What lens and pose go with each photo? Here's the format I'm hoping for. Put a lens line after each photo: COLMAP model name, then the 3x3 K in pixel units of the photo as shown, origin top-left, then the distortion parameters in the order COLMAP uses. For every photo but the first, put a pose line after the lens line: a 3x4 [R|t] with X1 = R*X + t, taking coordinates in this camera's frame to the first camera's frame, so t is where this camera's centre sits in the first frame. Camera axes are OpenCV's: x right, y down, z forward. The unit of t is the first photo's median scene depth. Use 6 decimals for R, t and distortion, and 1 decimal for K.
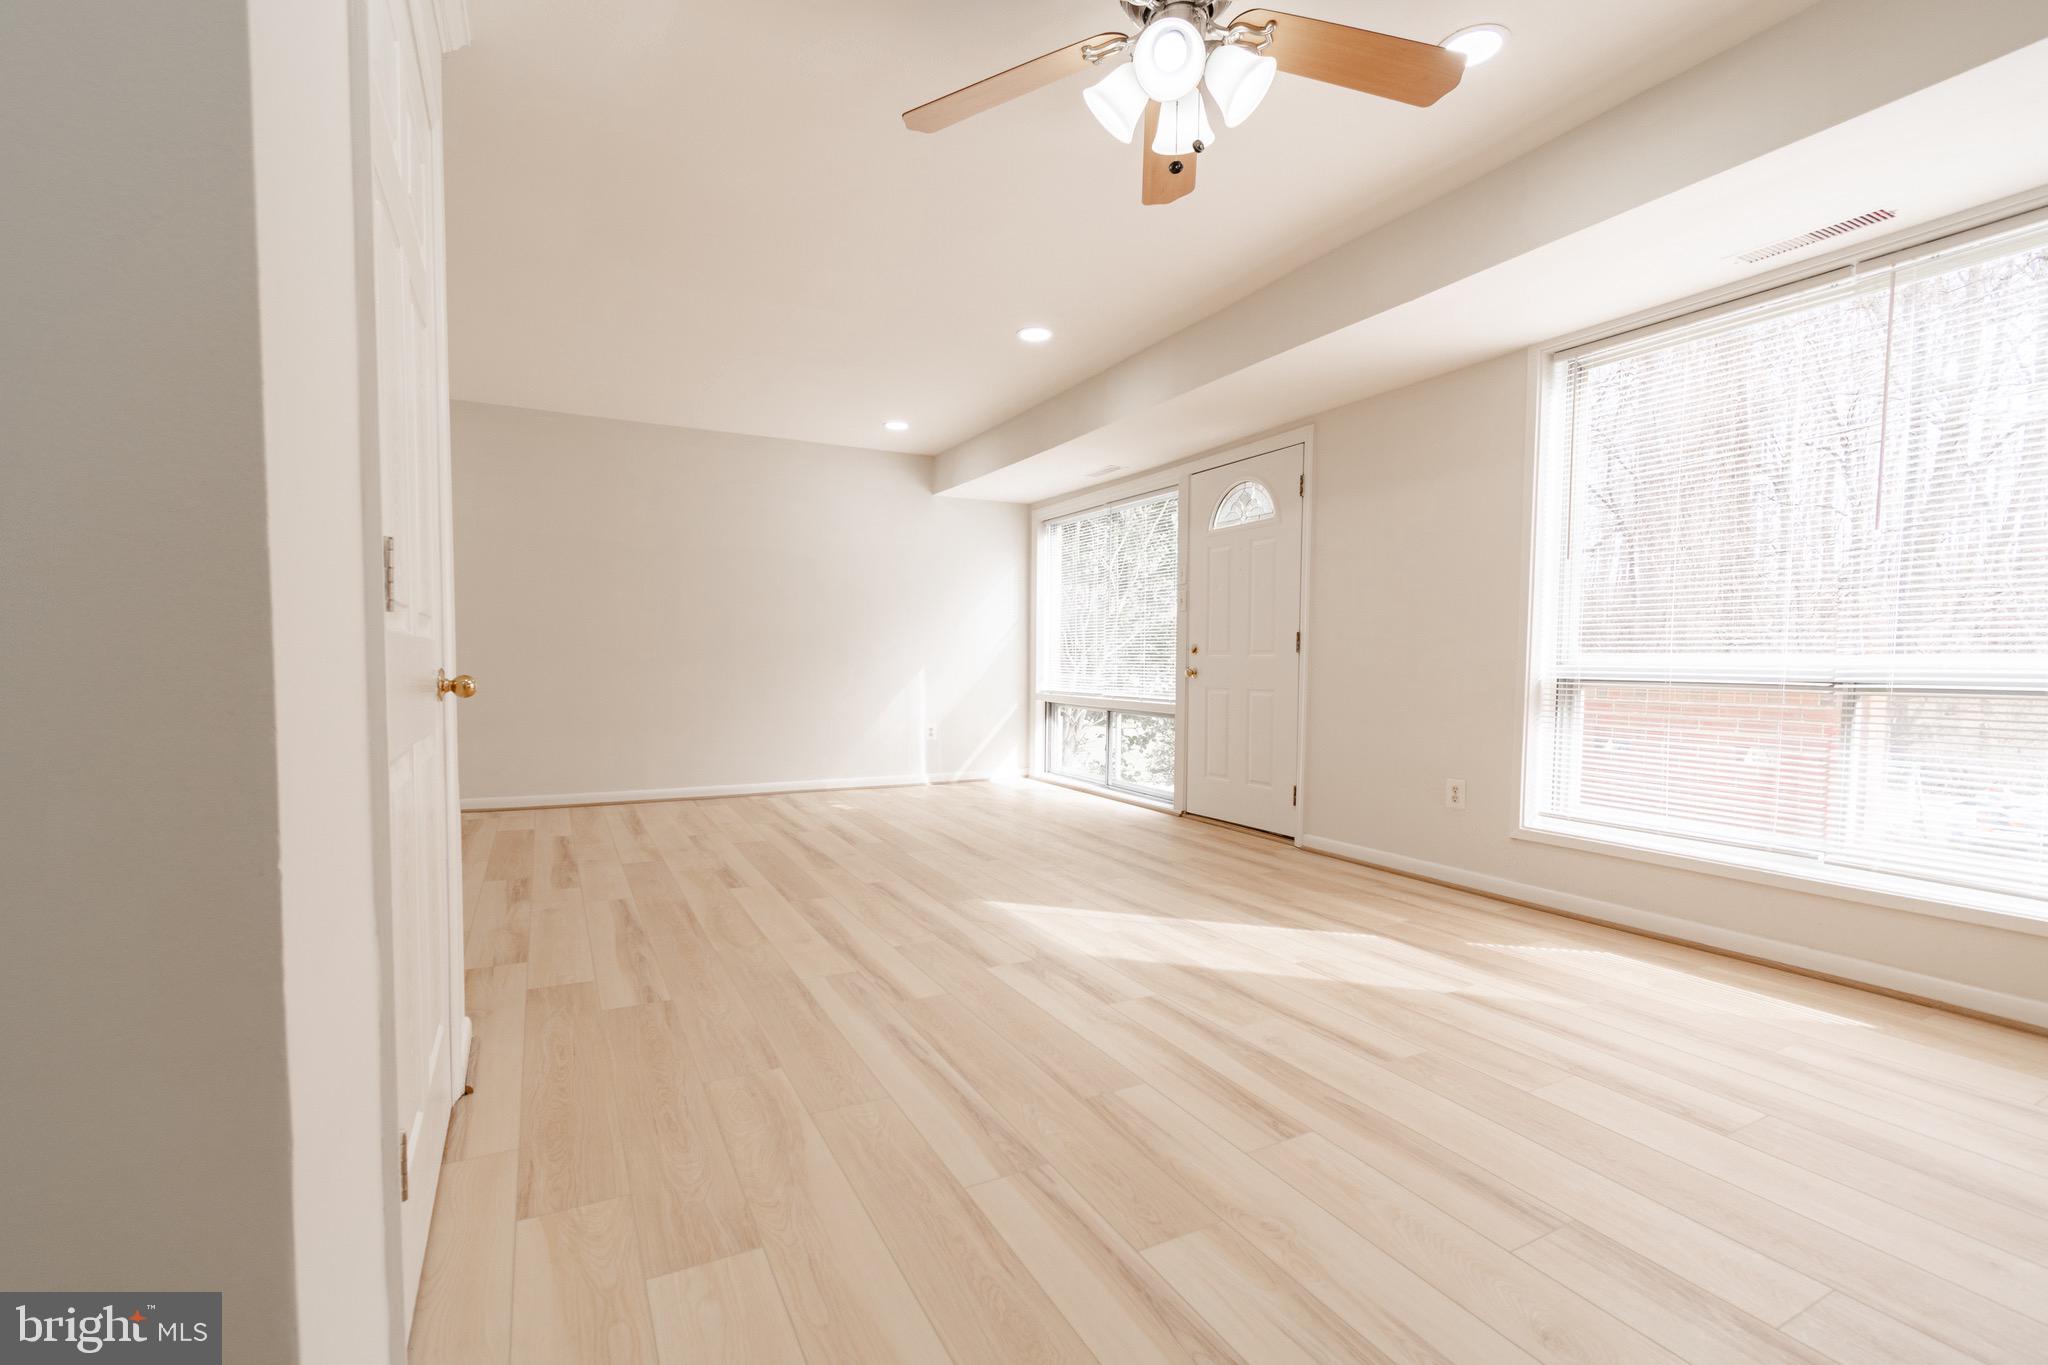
lens RADIAL K [[911.0, 0, 1026.2], [0, 911.0, 710.4], [0, 0, 1]] dist [0.007971, -0.003947]
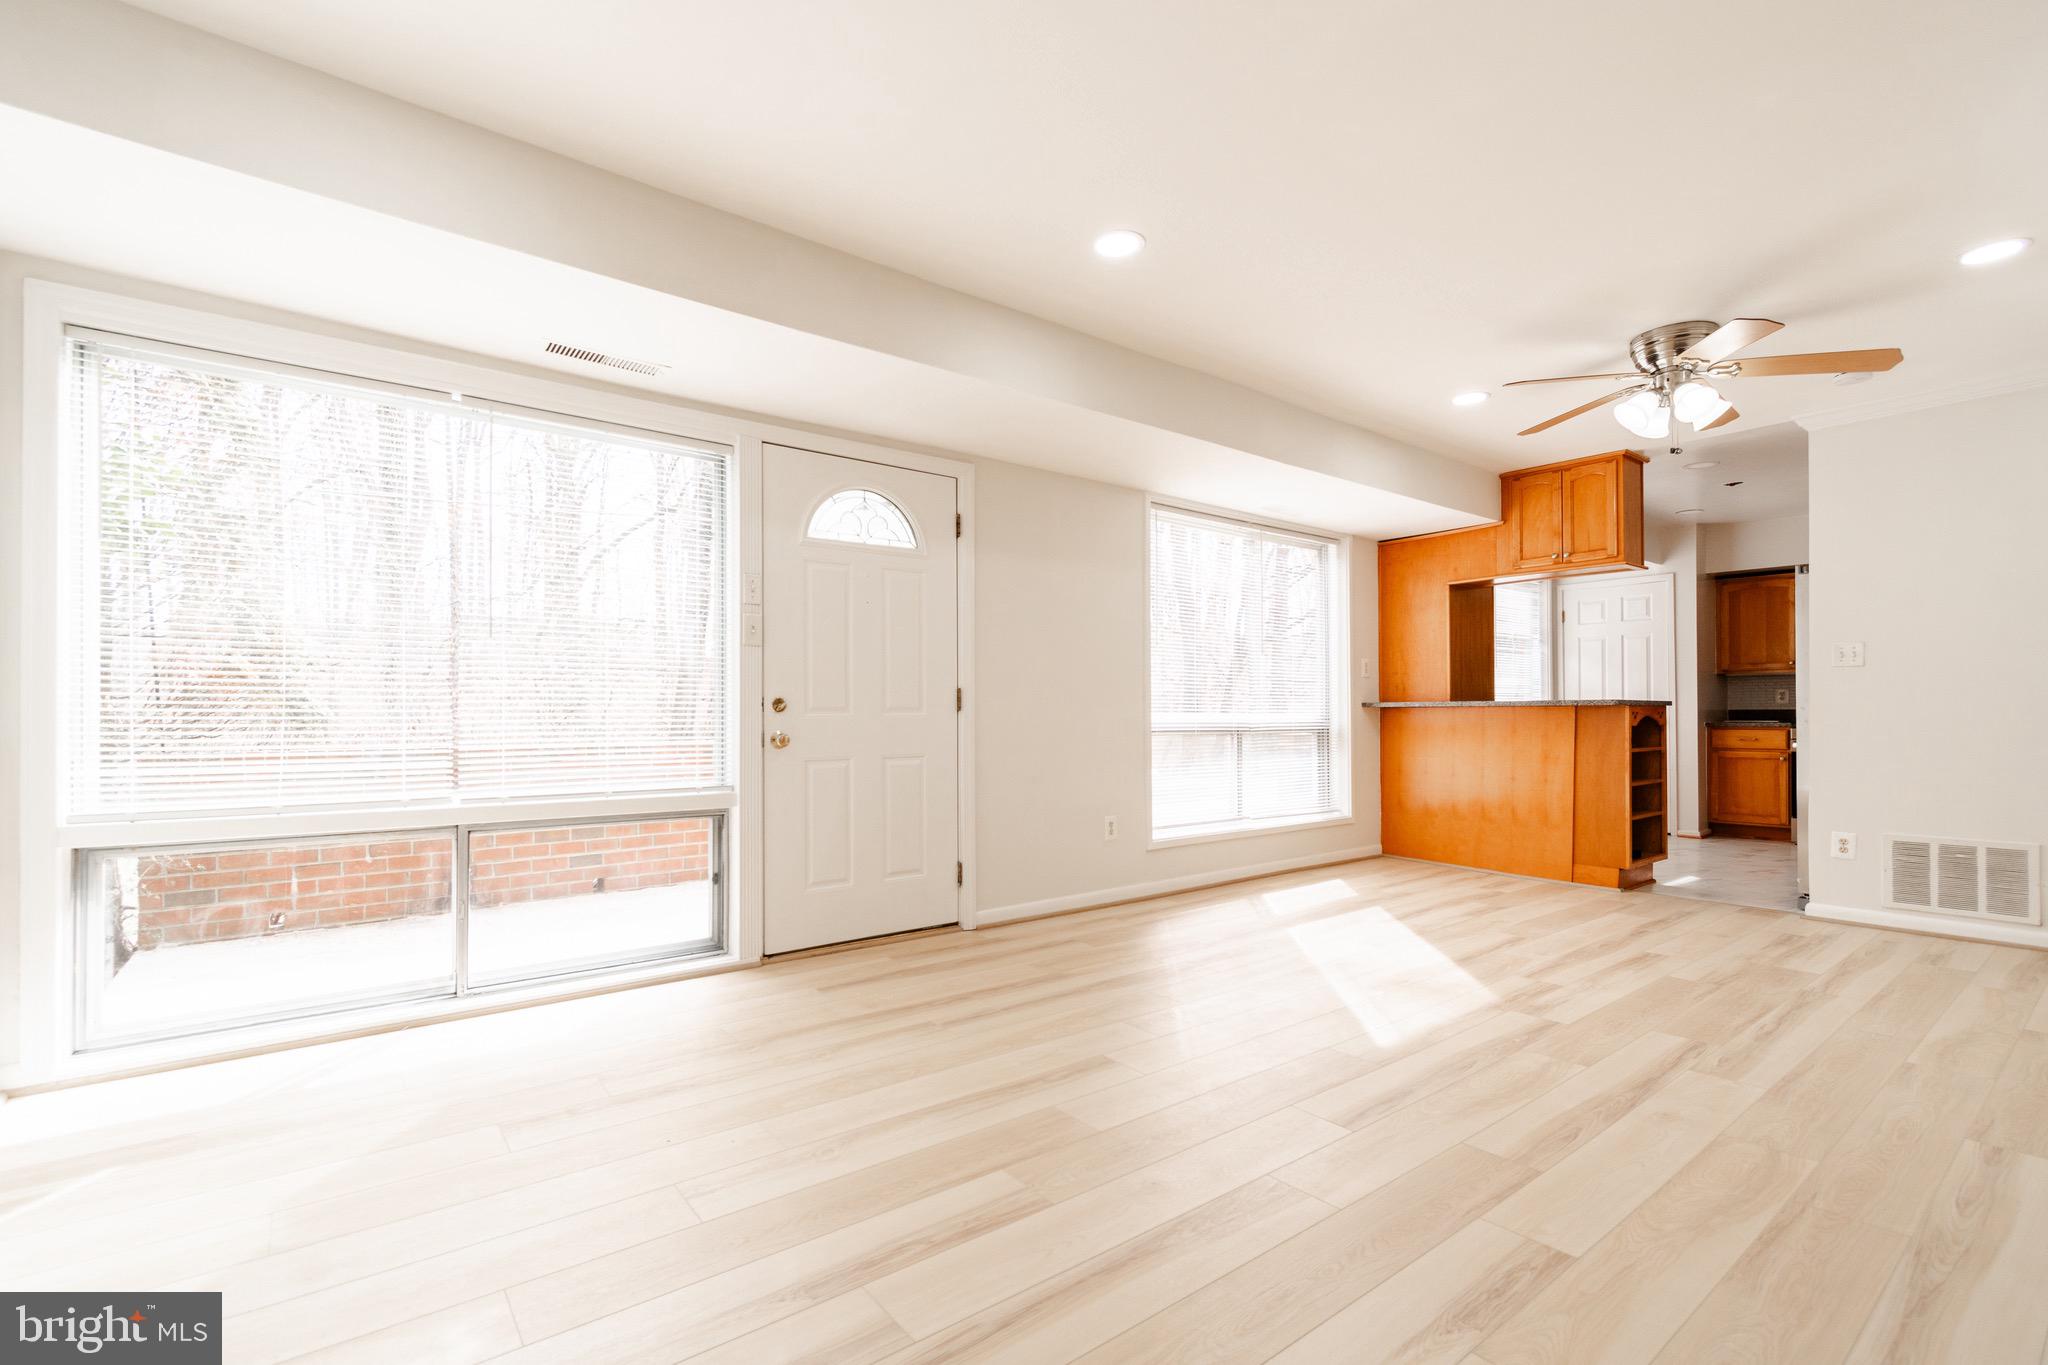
lens RADIAL K [[911.0, 0, 1026.2], [0, 911.0, 710.4], [0, 0, 1]] dist [0.007971, -0.003947]
pose [[-0.178712, 0.000451, 0.983901, -0.868578], [0.056257, 0.998369, 0.009761, -0.102134], [-0.982292, 0.057095, -0.178446, 1.621619]]
